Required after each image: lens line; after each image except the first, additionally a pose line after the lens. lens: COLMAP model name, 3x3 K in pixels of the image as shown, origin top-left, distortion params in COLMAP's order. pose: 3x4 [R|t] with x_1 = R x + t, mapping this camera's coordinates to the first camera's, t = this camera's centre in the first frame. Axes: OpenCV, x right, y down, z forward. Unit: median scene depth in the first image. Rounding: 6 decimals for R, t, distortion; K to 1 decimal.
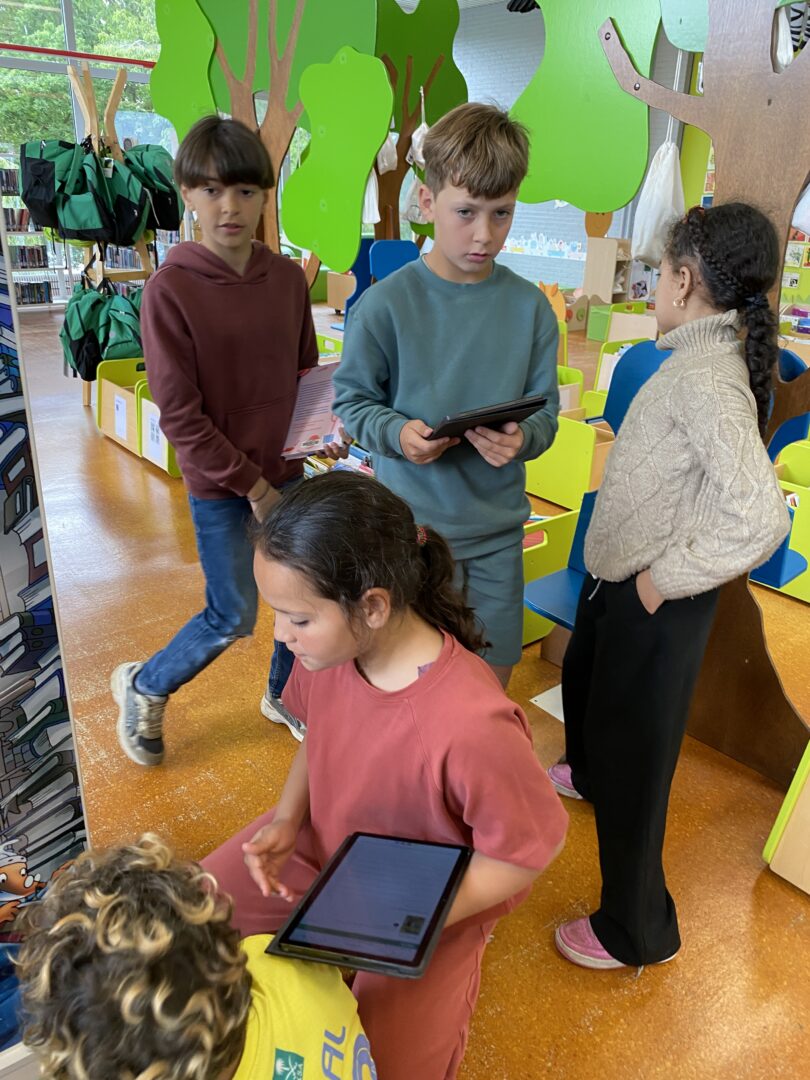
lens RADIAL K [[812.9, 0, 425.3], [0, 812.9, 526.9], [0, 0, 1]] dist [0.005524, -0.018840]
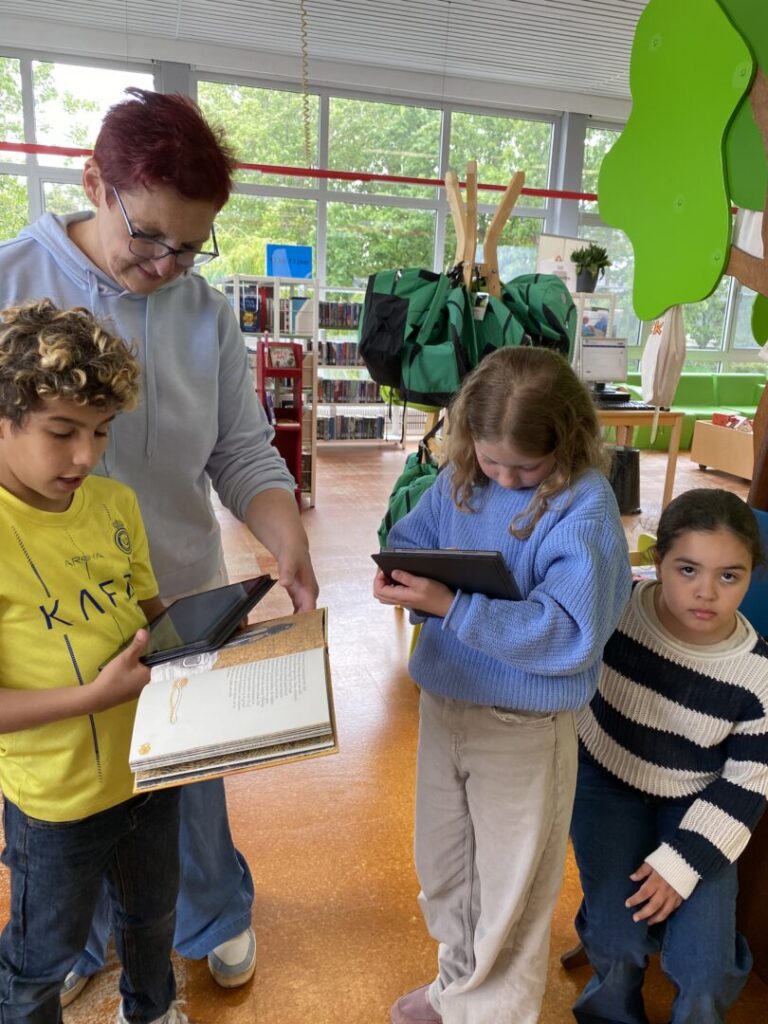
lens RADIAL K [[770.7, 0, 383.5], [0, 770.7, 514.1], [0, 0, 1]] dist [0.005524, -0.018840]
pose [[0.911012, 0.102986, -0.399313, -0.183114], [-0.158208, 0.981503, -0.107805, -0.183127], [0.380825, 0.161387, 0.910454, 0.396496]]
